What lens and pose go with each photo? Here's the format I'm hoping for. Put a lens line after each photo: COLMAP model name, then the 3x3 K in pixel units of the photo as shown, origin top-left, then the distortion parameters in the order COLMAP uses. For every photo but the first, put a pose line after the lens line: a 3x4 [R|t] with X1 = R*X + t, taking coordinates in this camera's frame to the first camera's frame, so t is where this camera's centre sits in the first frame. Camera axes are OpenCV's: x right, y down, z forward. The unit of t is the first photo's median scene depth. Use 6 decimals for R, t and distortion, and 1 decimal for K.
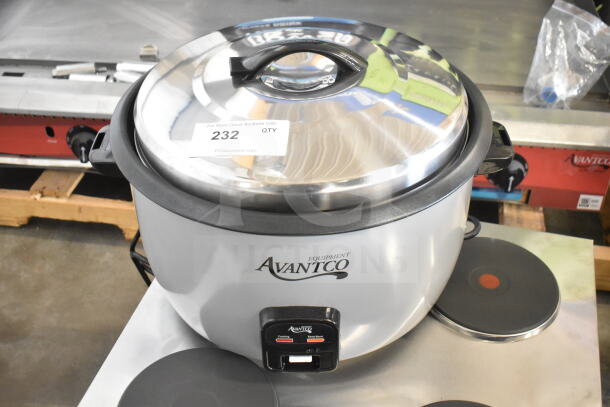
lens RADIAL K [[616.2, 0, 307.6], [0, 616.2, 204.3], [0, 0, 1]] dist [0.004980, 0.000000]
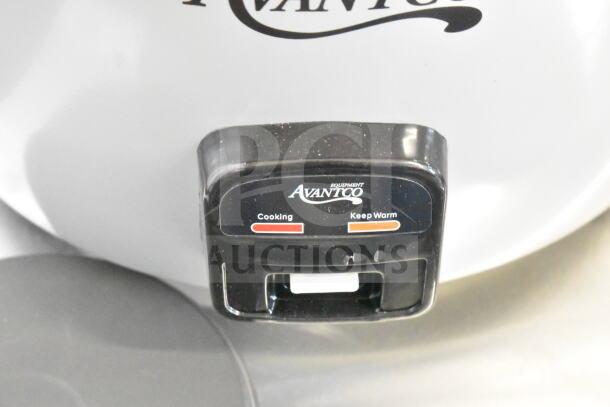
lens RADIAL K [[1435.5, 0, 305.0], [0, 1435.5, 203.9], [0, 0, 1]] dist [-0.135820, 0.000000]
pose [[0.999783, -0.015986, 0.013366, -0.032570], [0.013070, 0.980664, 0.195260, 0.060705], [-0.016229, -0.195043, 0.980660, 0.261455]]
